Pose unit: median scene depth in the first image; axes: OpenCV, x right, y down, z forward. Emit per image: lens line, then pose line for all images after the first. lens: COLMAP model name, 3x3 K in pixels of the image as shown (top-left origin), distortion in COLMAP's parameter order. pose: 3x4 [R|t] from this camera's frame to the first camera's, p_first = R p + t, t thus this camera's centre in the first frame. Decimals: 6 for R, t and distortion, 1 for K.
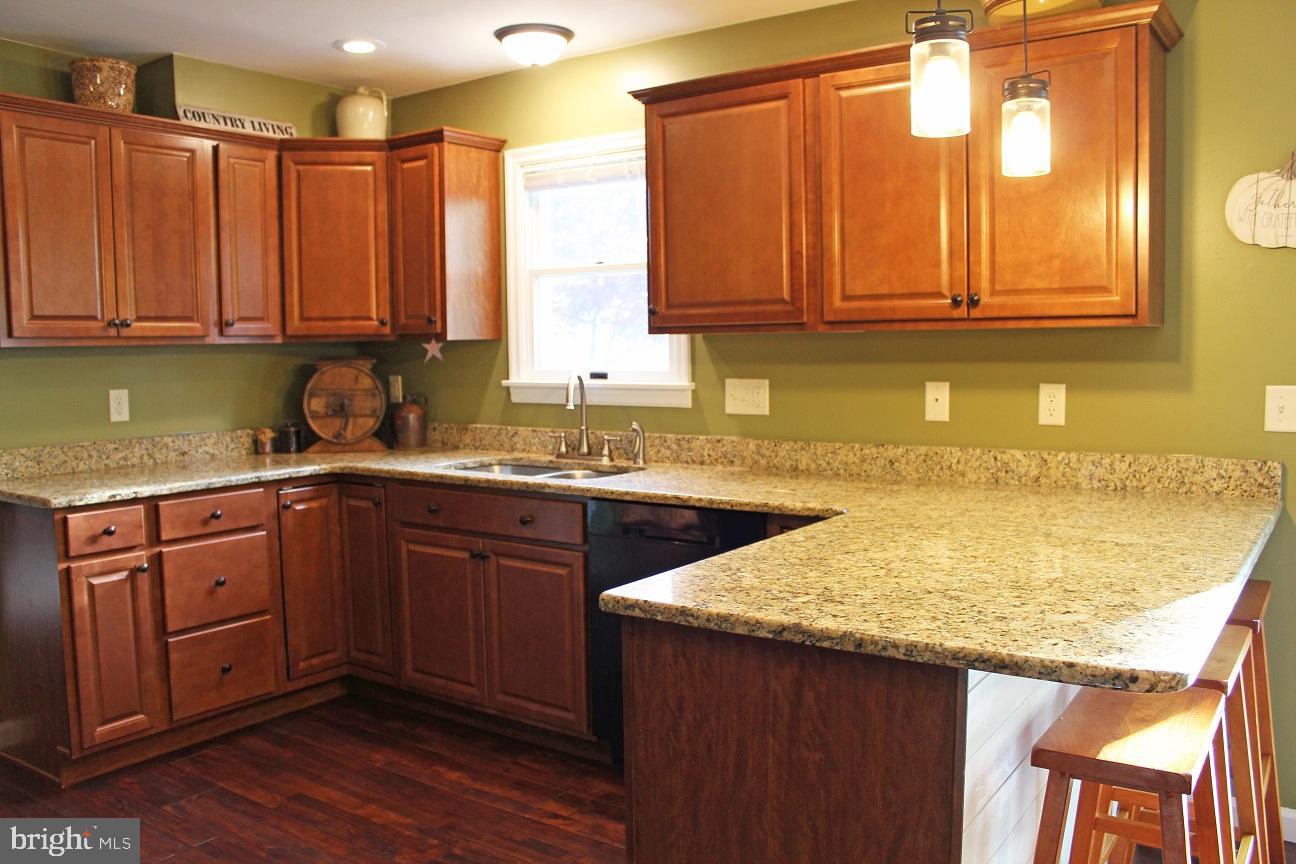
lens RADIAL K [[1074.3, 0, 642.4], [0, 1074.3, 439.7], [0, 0, 1]] dist [-0.036969, 0.011363]
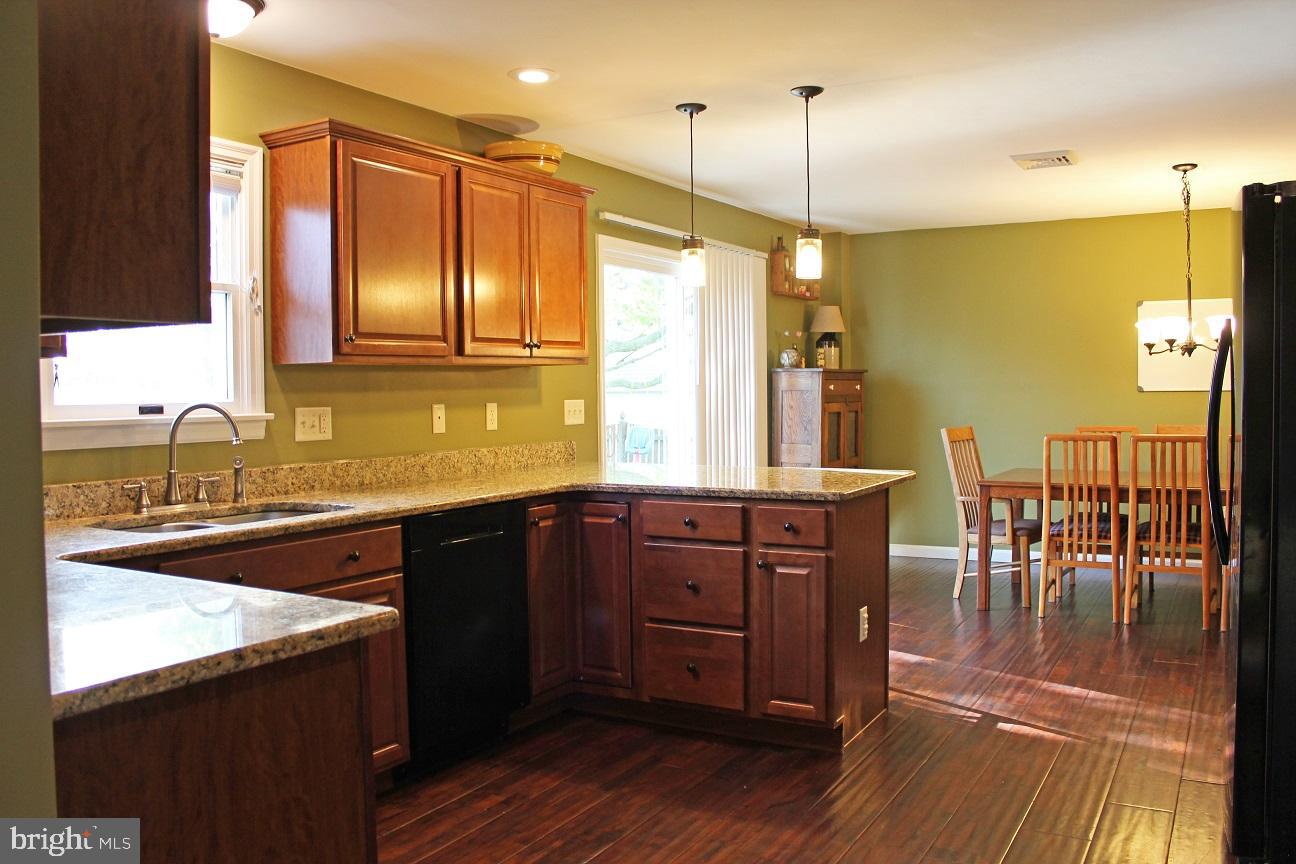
lens RADIAL K [[1074.3, 0, 642.2], [0, 1074.3, 422.3], [0, 0, 1]] dist [-0.036969, 0.011363]
pose [[-0.066345, -0.036100, 0.997143, -0.987997], [0.076623, 0.996210, 0.041165, -0.061093], [-0.994850, 0.079135, -0.063327, 0.756920]]
